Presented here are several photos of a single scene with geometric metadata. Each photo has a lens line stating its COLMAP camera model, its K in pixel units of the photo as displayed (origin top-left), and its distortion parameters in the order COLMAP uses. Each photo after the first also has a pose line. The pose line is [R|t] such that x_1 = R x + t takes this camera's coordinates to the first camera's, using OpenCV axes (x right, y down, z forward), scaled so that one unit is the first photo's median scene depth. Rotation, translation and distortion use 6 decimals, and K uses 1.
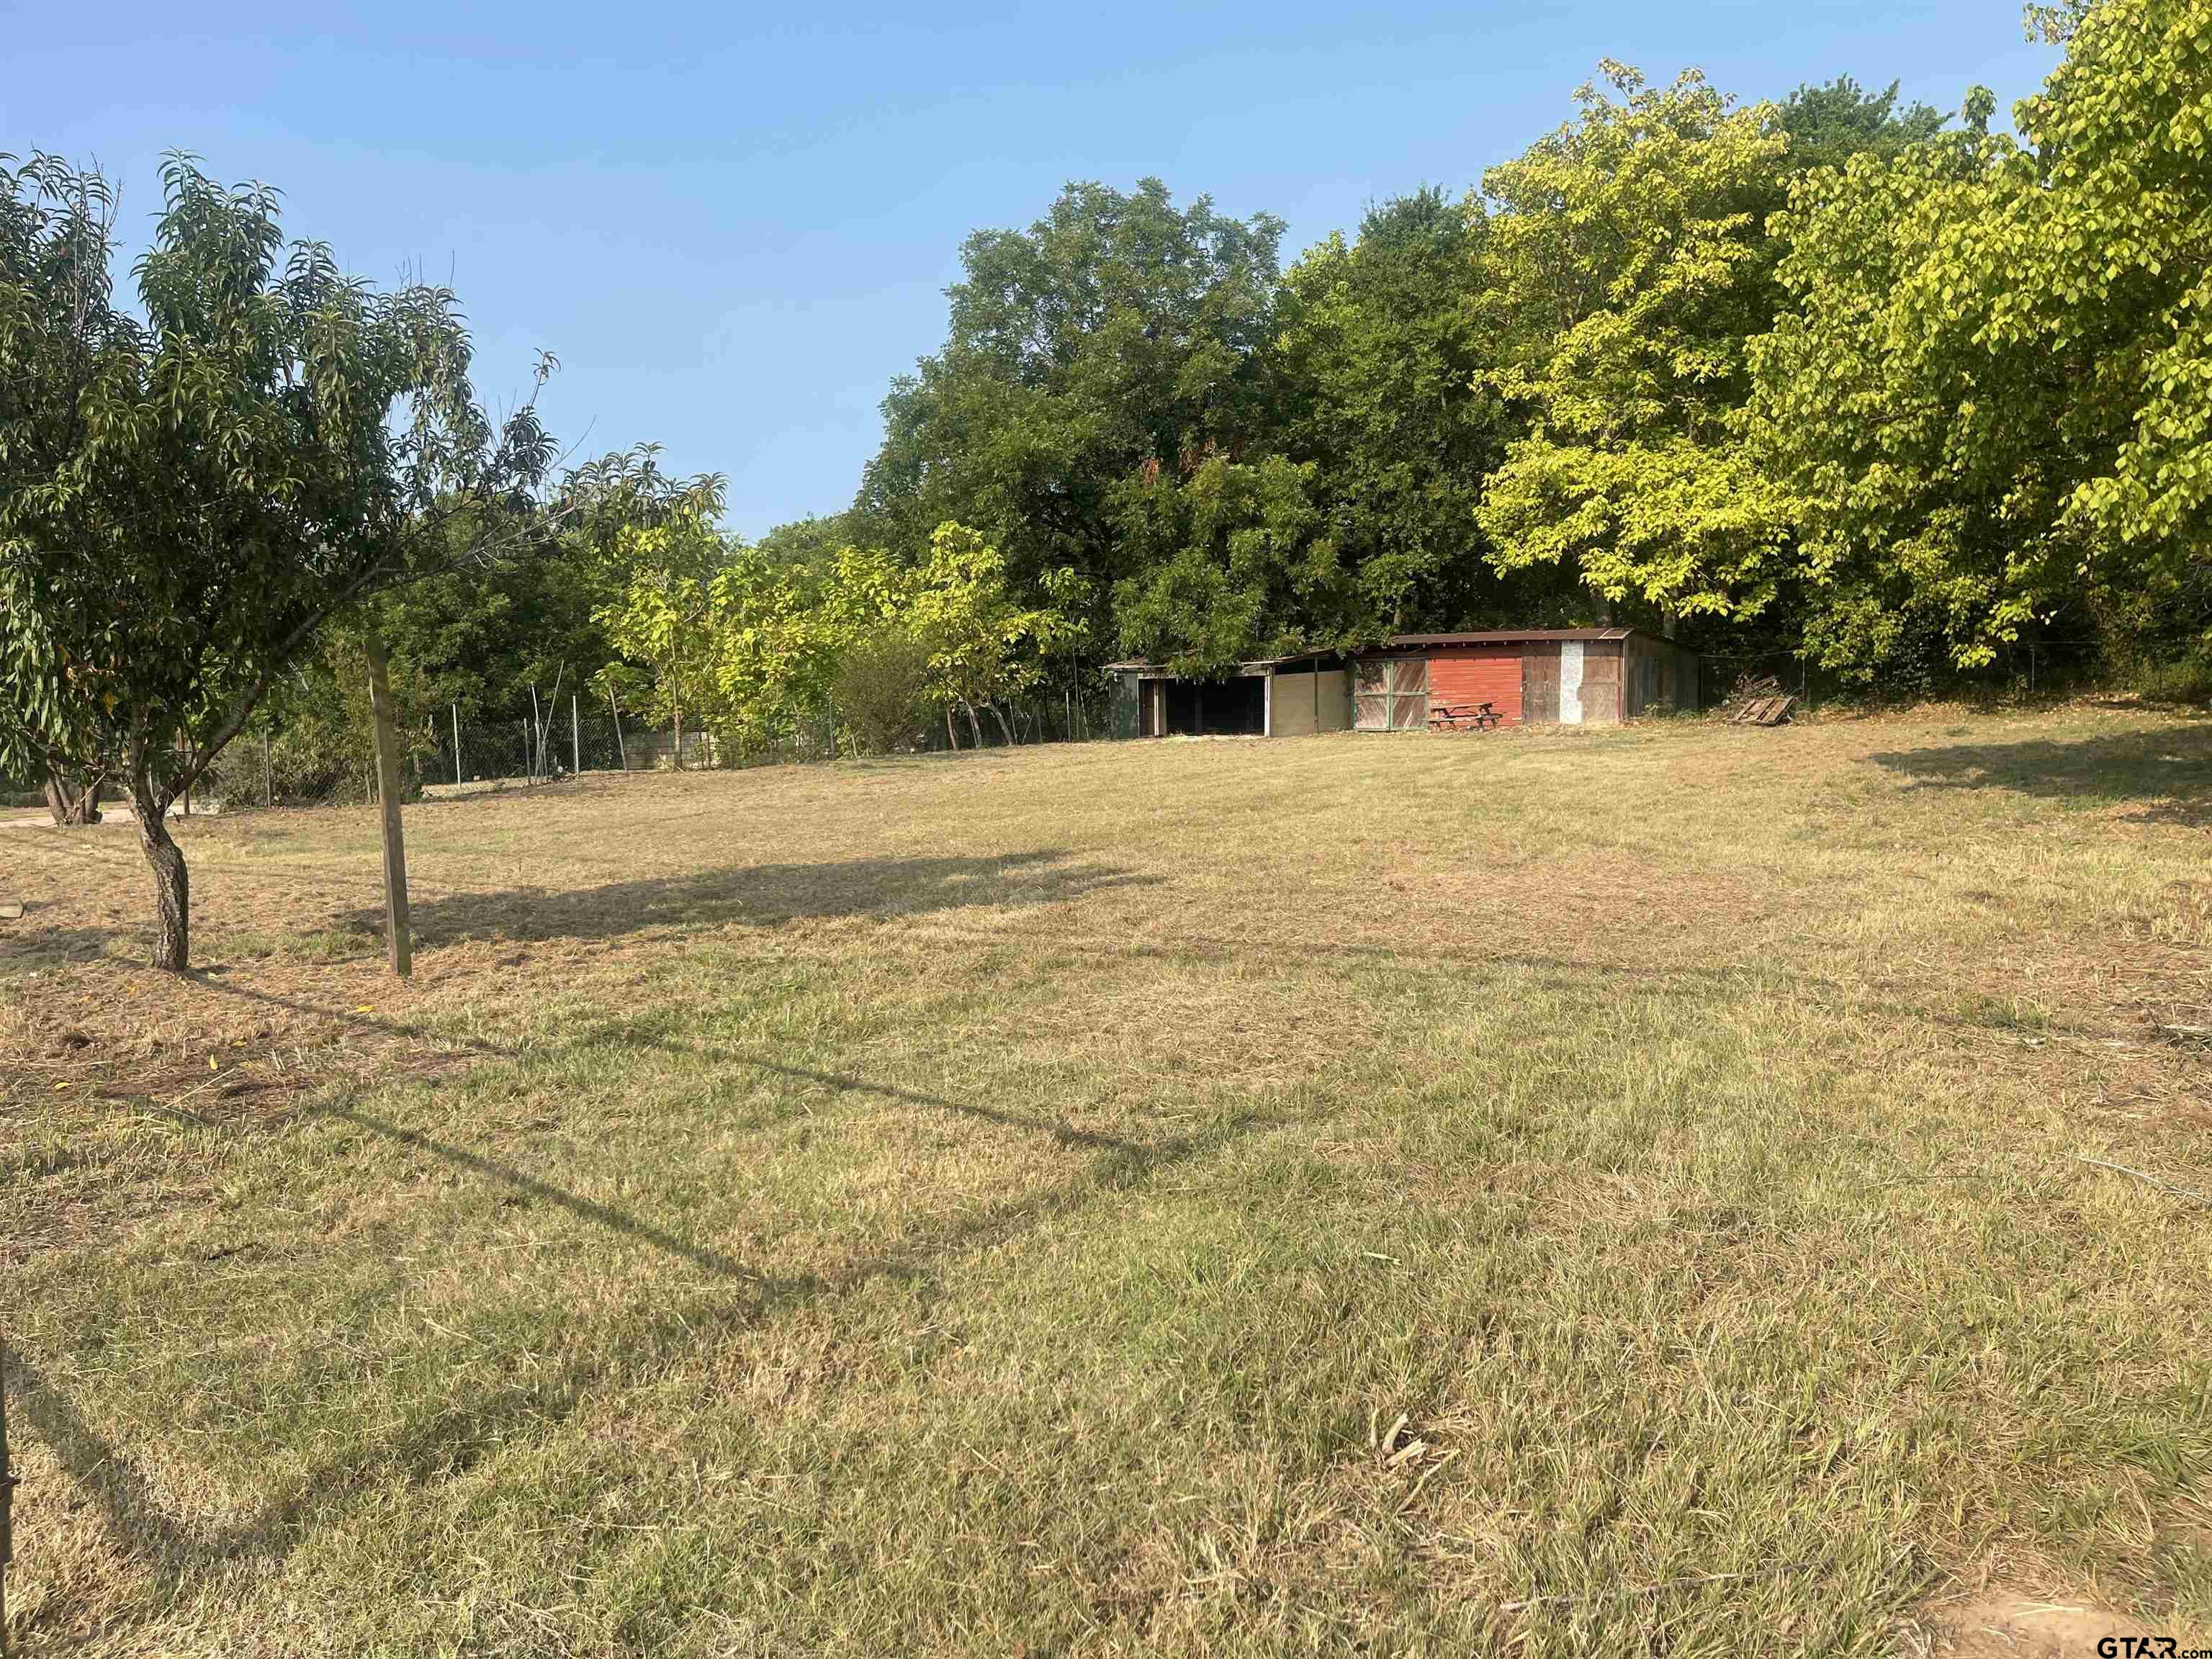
lens RADIAL K [[1670.7, 0, 1121.1], [0, 1670.7, 842.6], [0, 0, 1]] dist [0.076082, -0.100581]
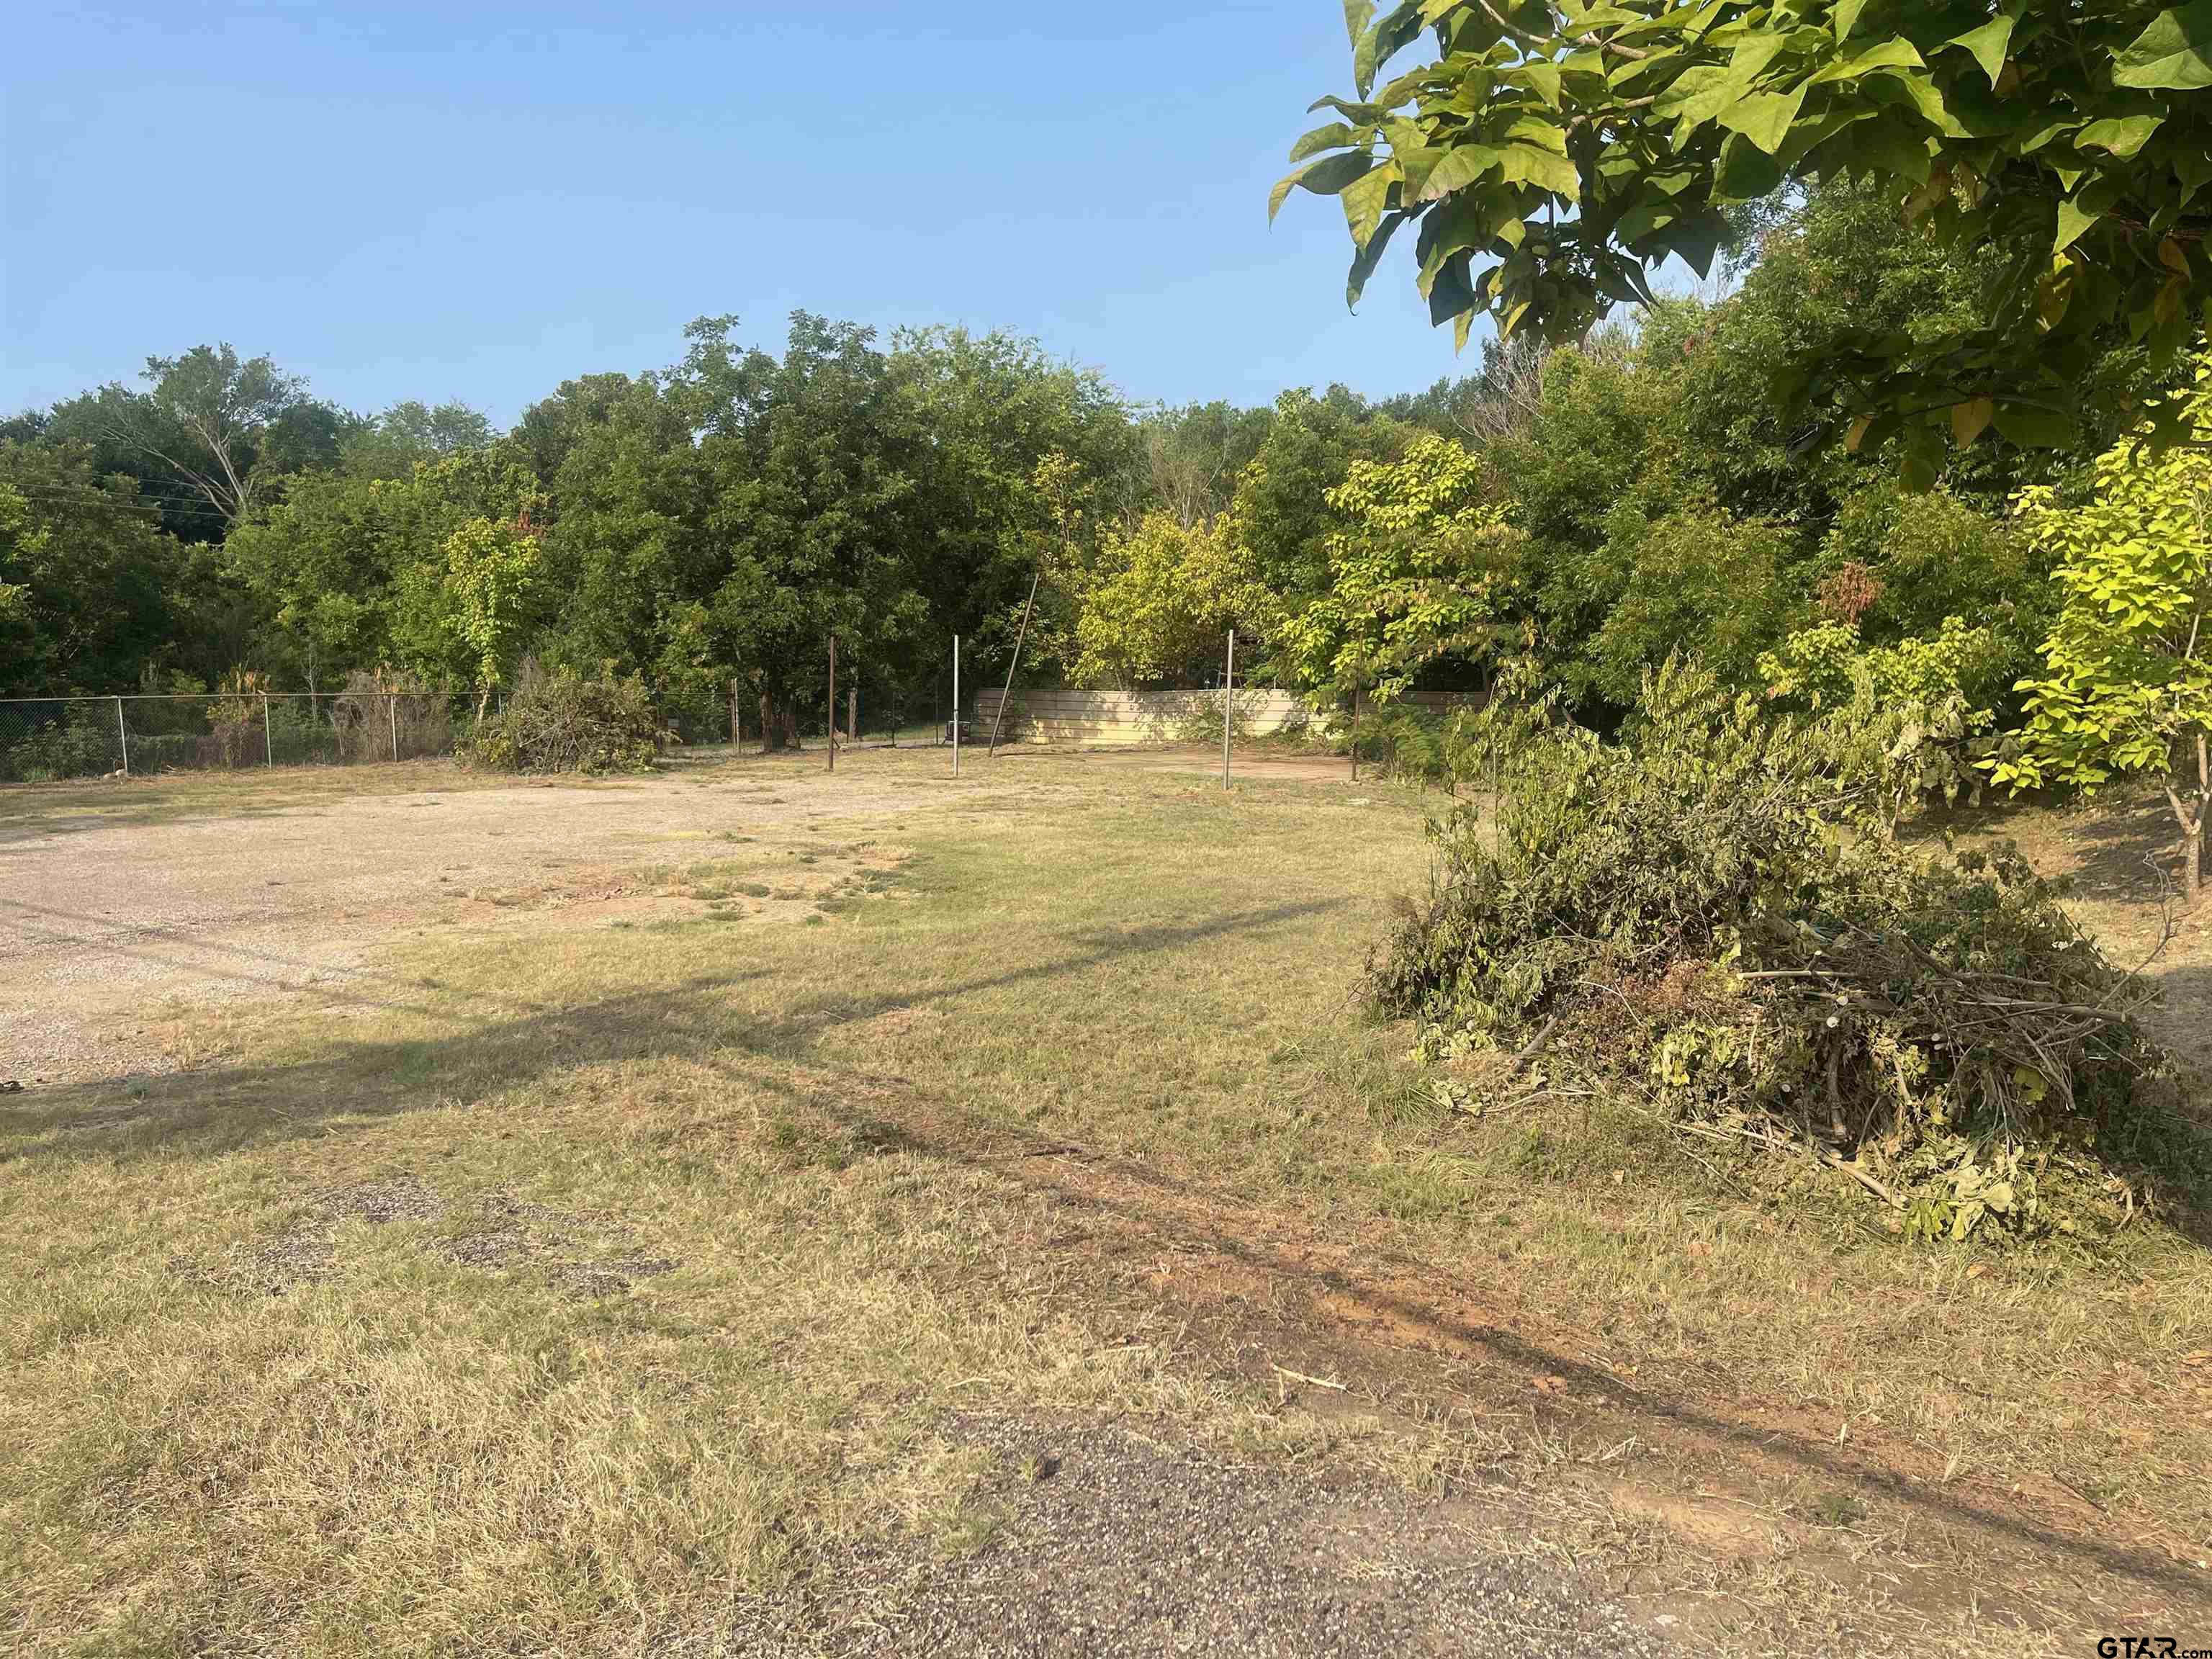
lens RADIAL K [[1670.7, 0, 1109.4], [0, 1670.7, 825.3], [0, 0, 1]] dist [0.076082, -0.100581]
pose [[0.998853, 0.044029, 0.018802, -0.448573], [-0.044259, 0.998948, 0.012001, -0.030102], [-0.018254, -0.012820, 0.999751, 0.516784]]
